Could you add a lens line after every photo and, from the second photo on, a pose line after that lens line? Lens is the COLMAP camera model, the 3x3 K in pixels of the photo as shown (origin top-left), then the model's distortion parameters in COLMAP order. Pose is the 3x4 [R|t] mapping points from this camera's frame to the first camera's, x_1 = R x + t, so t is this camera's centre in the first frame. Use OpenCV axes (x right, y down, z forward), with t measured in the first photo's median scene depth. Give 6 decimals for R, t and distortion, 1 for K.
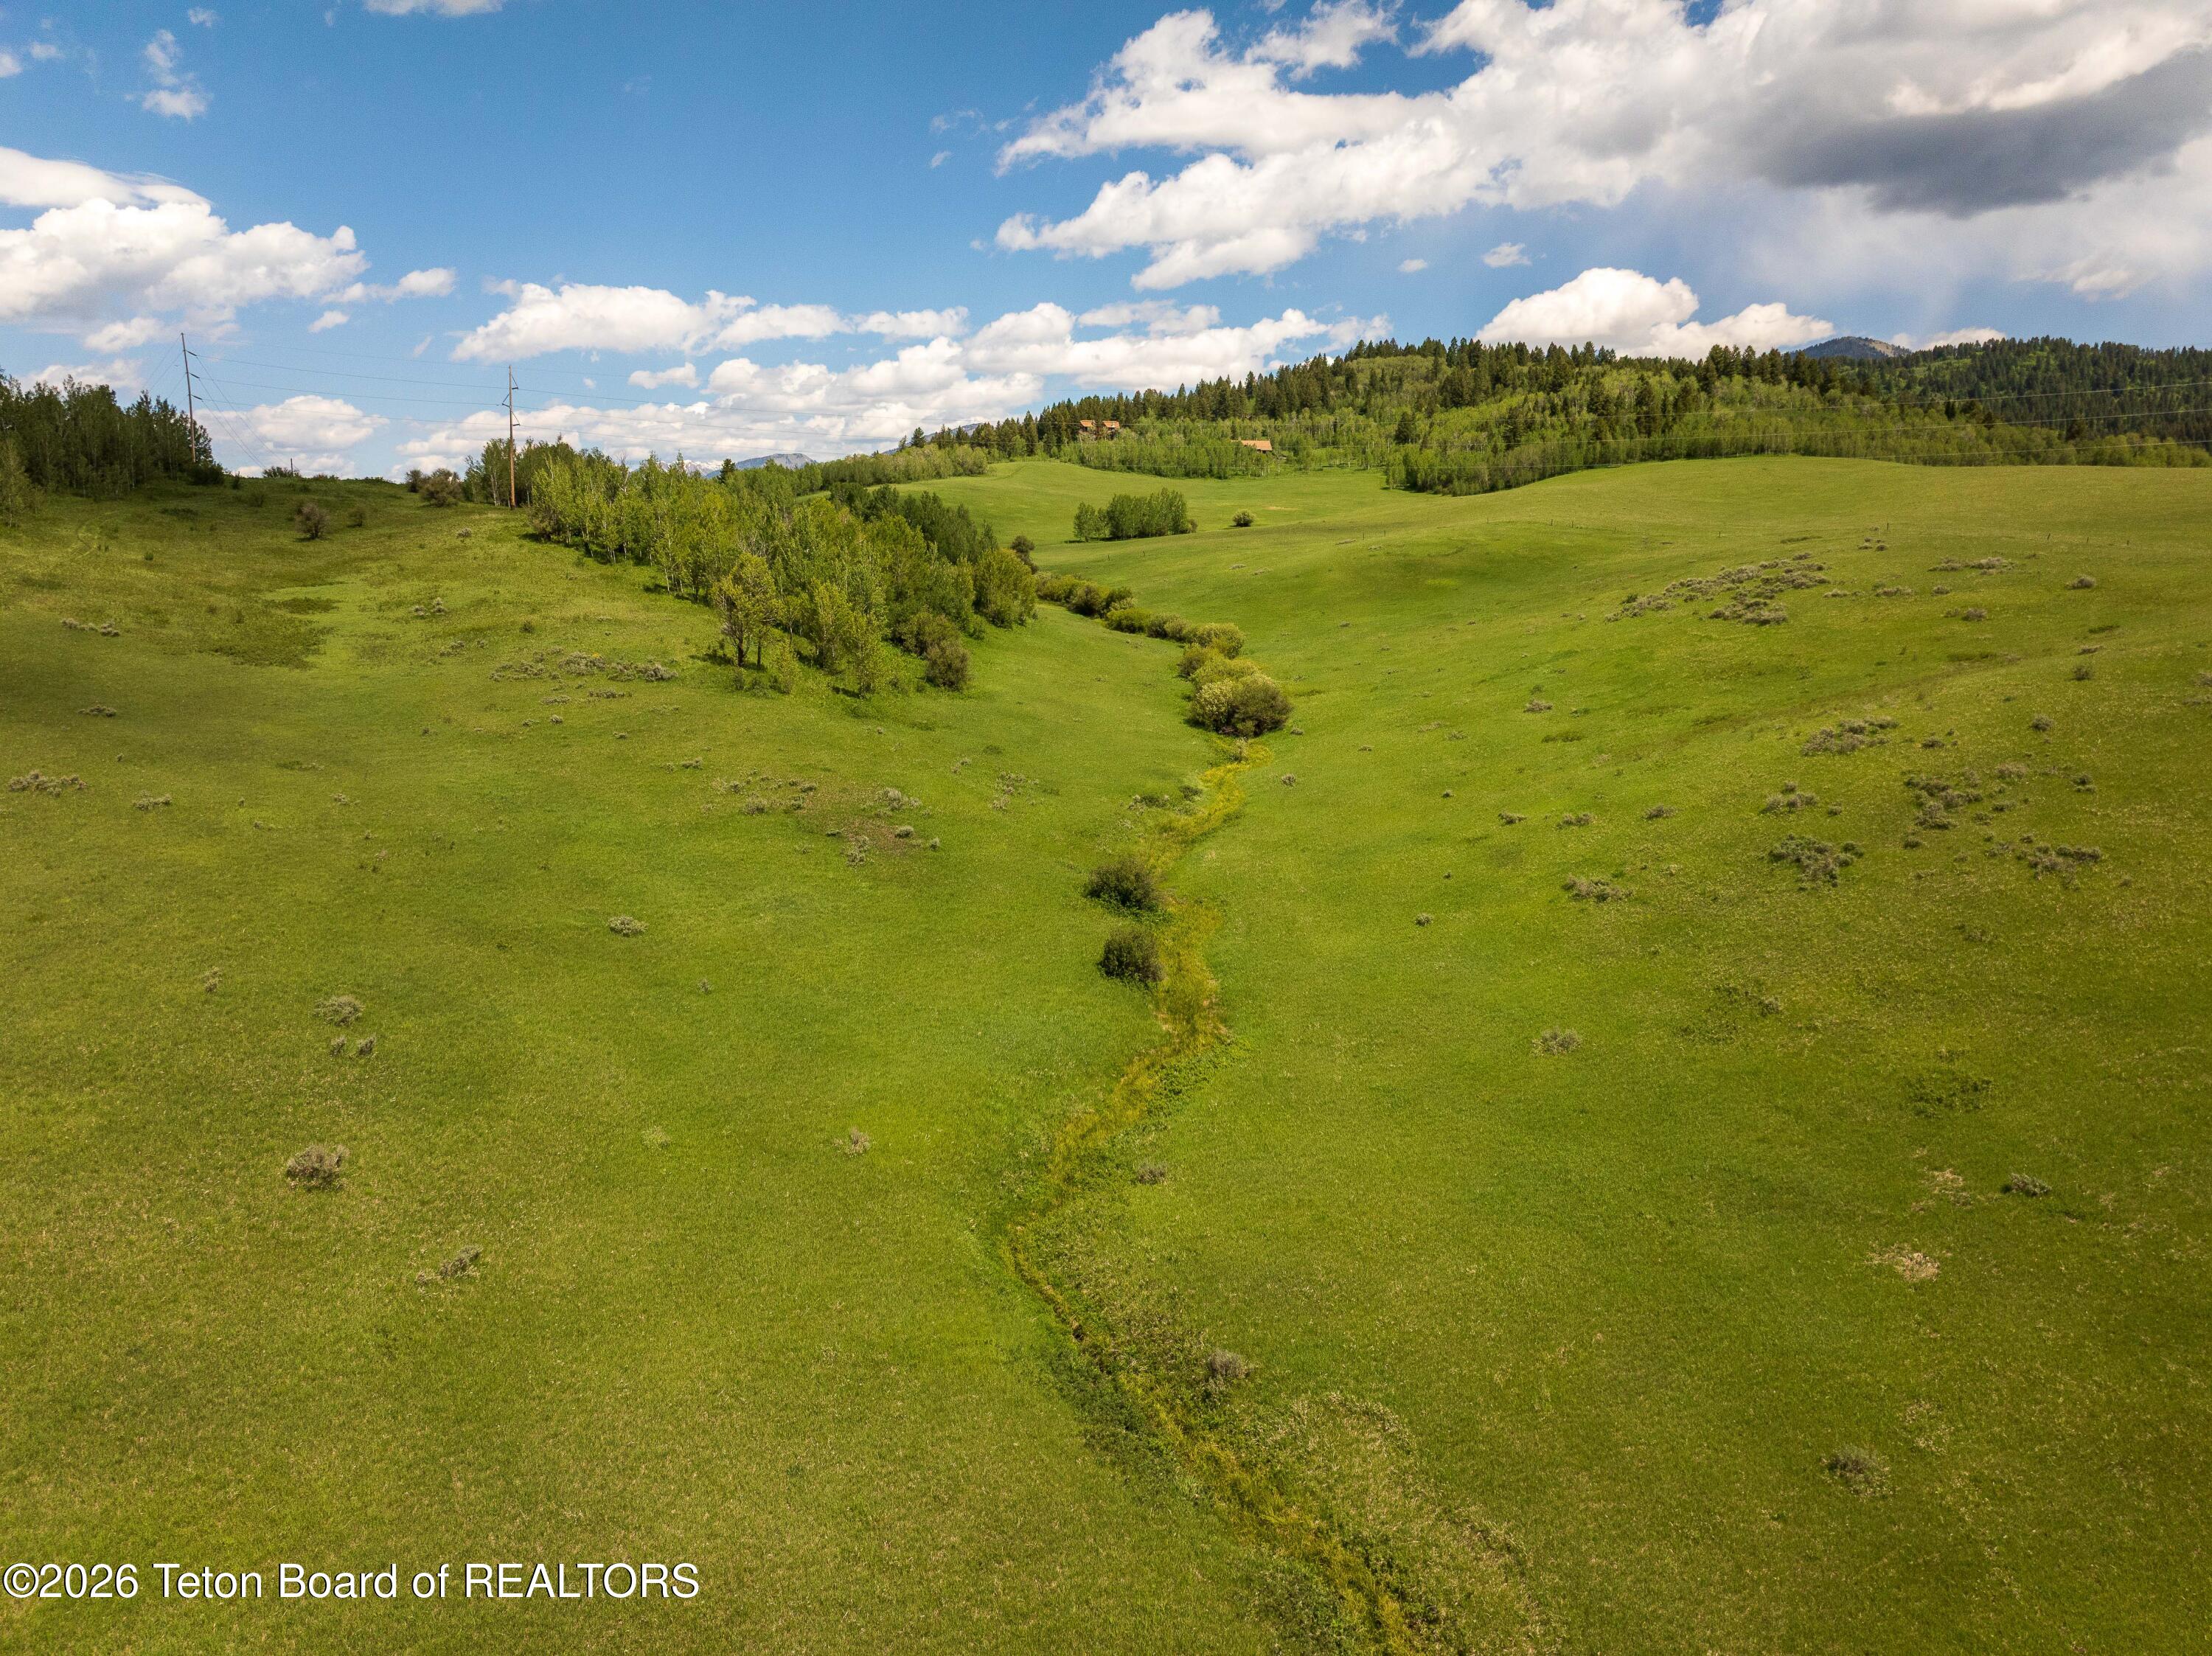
lens RADIAL K [[1541.8, 0, 1106.0], [0, 1541.8, 828.0], [0, 0, 1]] dist [-0.051955, 0.000576]
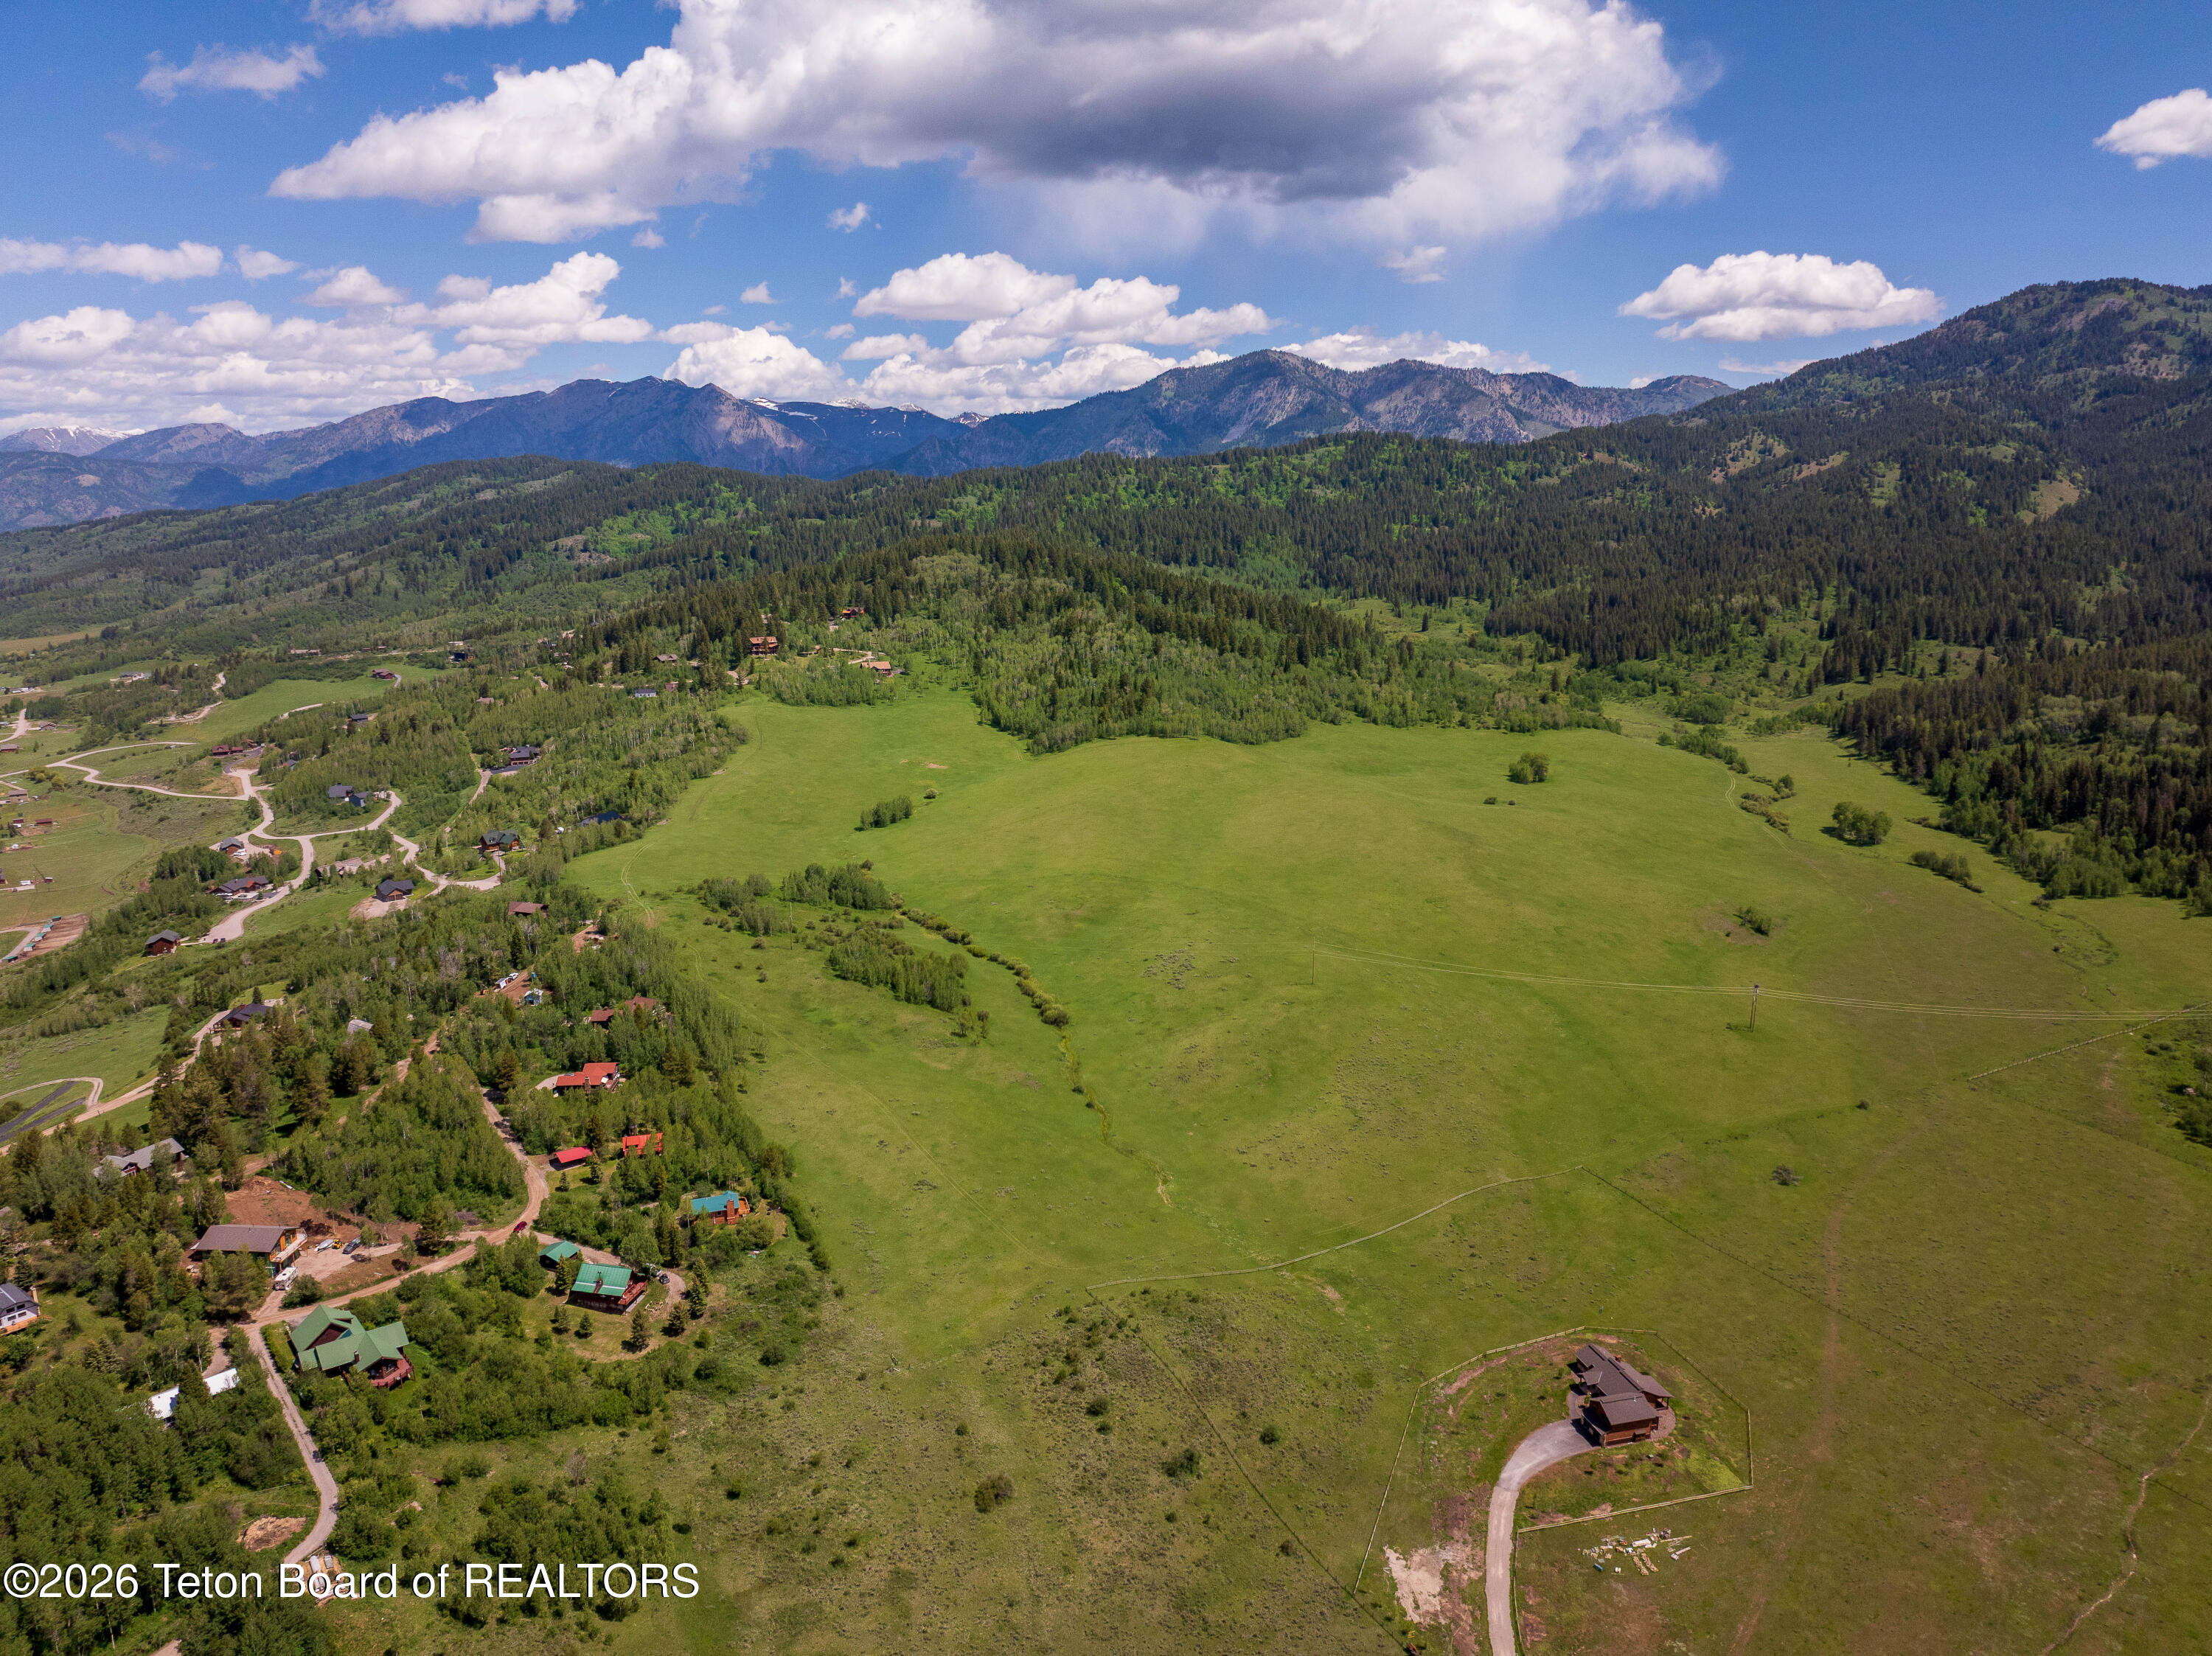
lens RADIAL K [[1554.4, 0, 1101.6], [0, 1554.4, 832.2], [0, 0, 1]] dist [-0.041034, -0.001645]
pose [[0.944600, -0.073949, 0.319785, -0.223389], [0.062903, 0.997016, 0.044749, -0.155001], [-0.322140, -0.022155, 0.946433, -0.598413]]
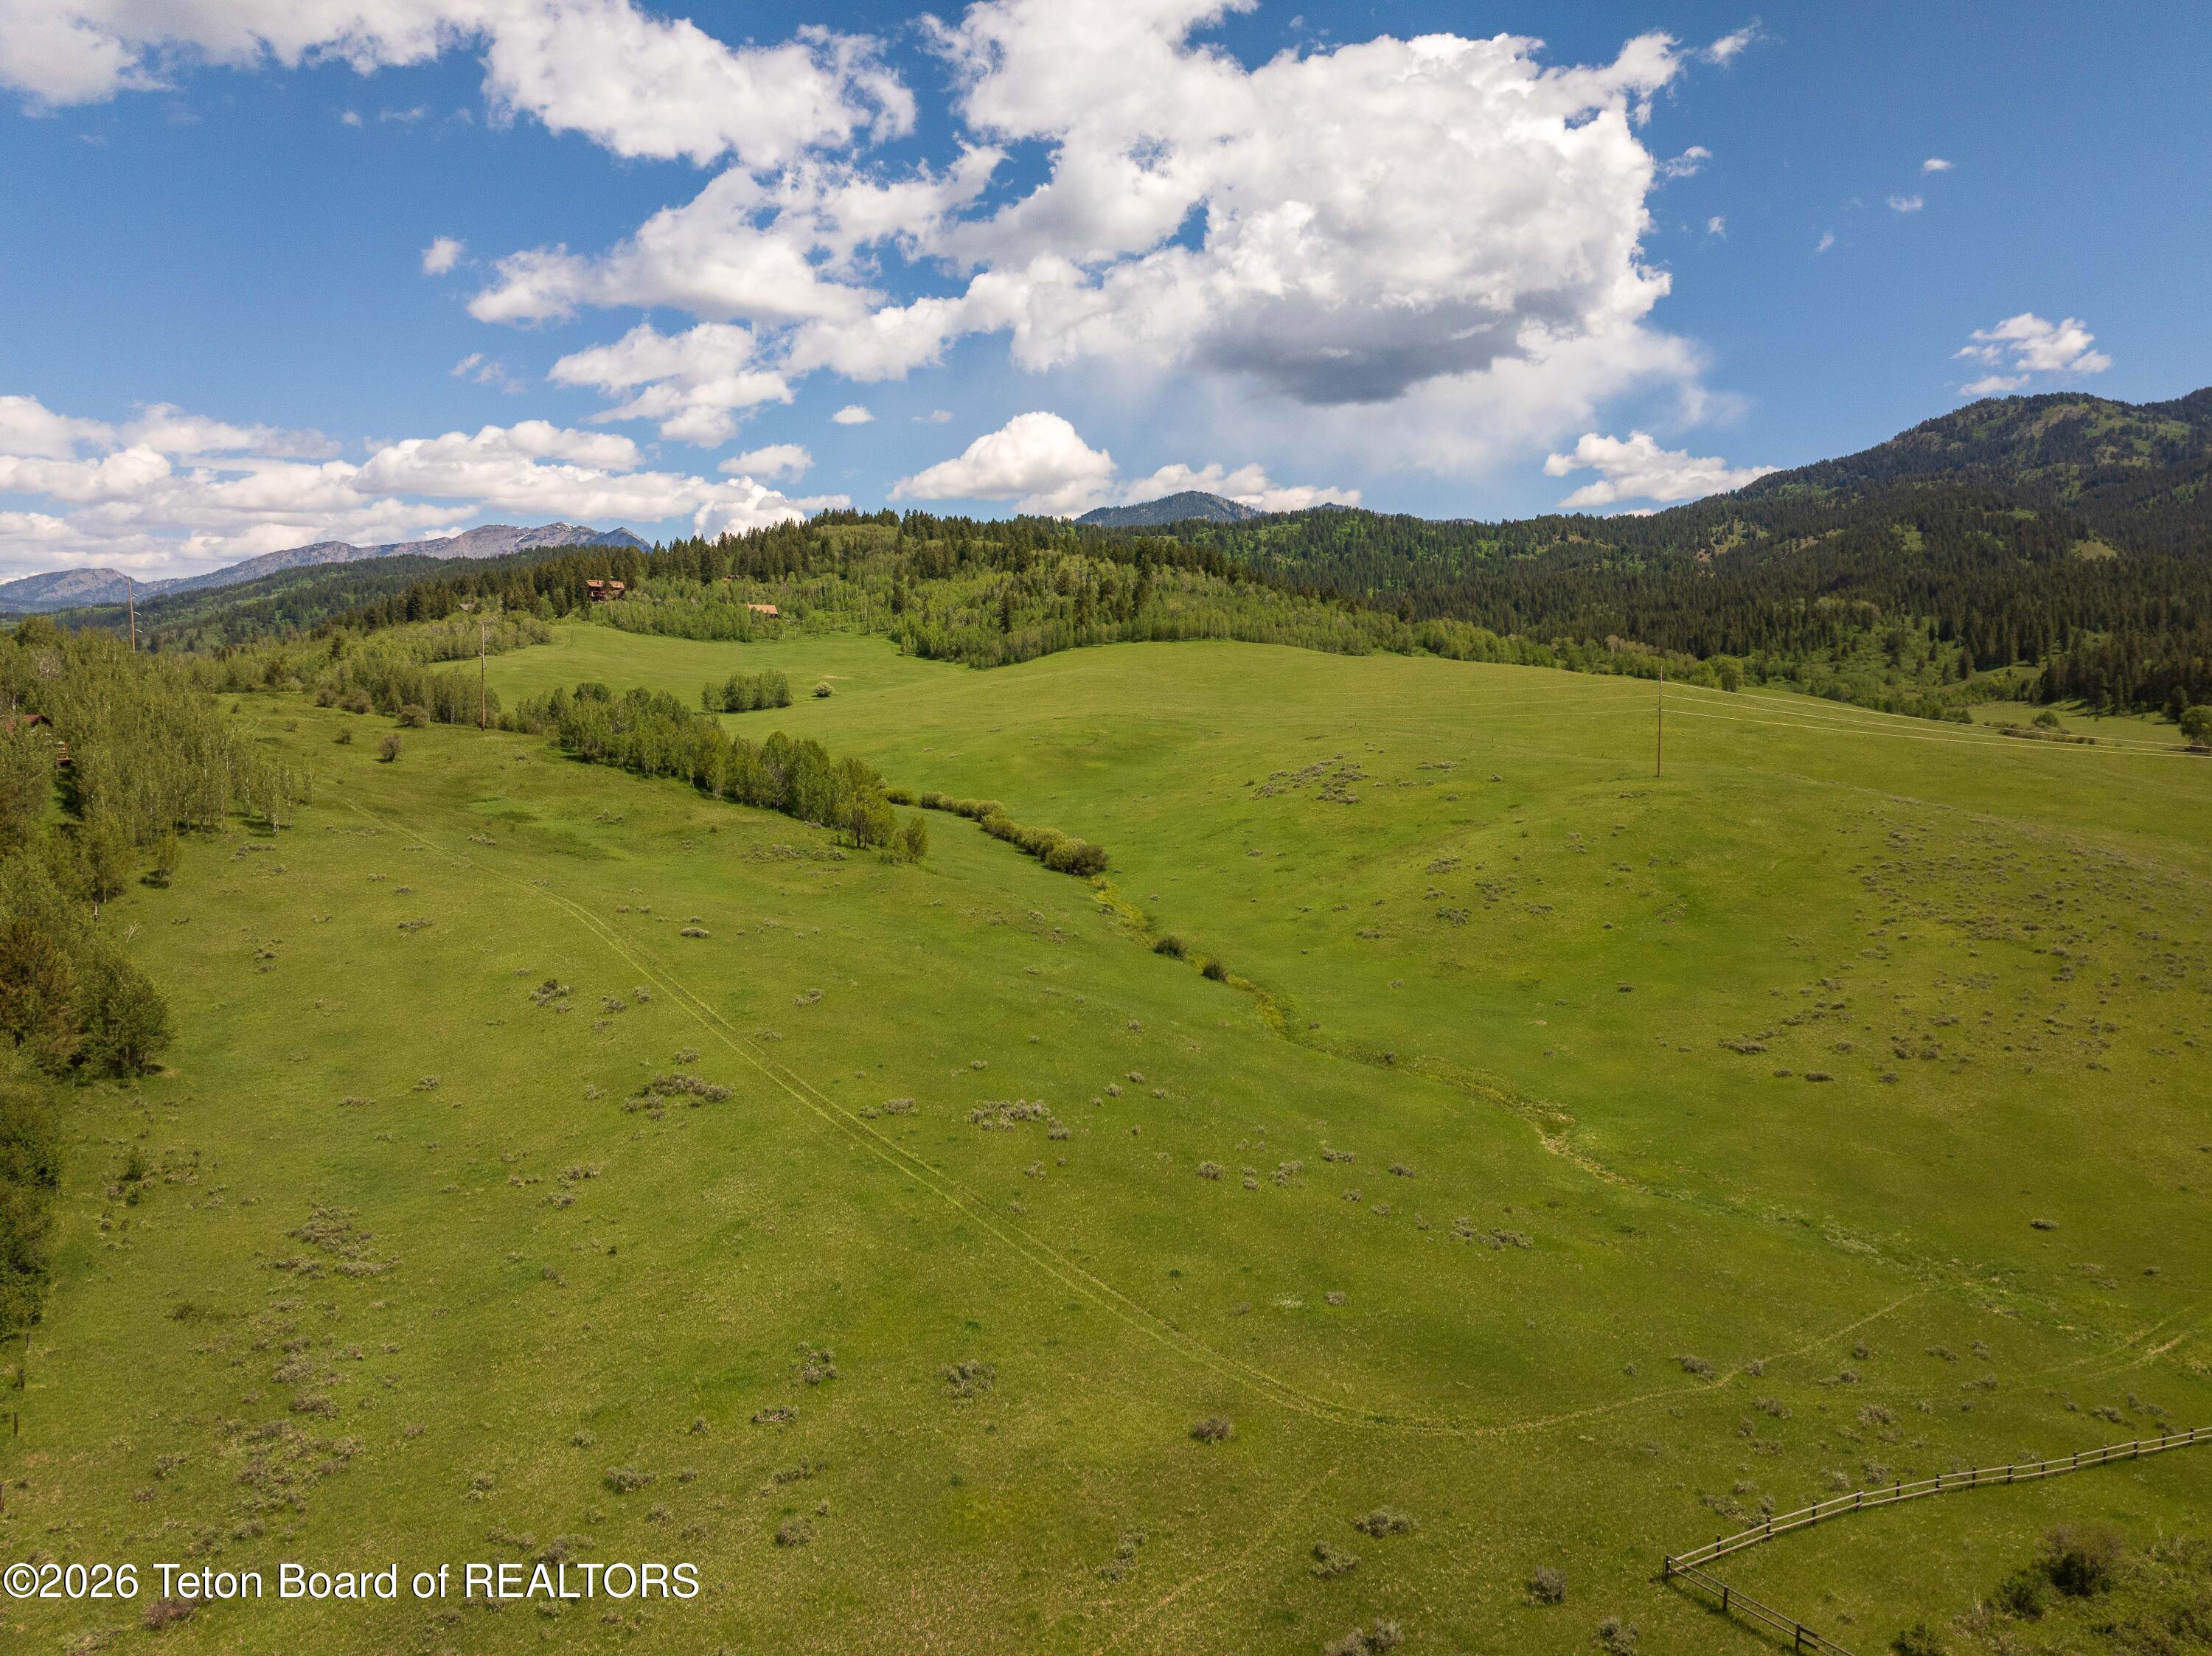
lens RADIAL K [[1545.3, 0, 1106.0], [0, 1545.3, 828.0], [0, 0, 1]] dist [-0.039506, -0.003656]
pose [[0.924208, -0.031950, 0.380551, -0.115899], [0.062345, 0.995748, -0.067814, 0.001434], [-0.376766, 0.086399, 0.922270, -0.129682]]
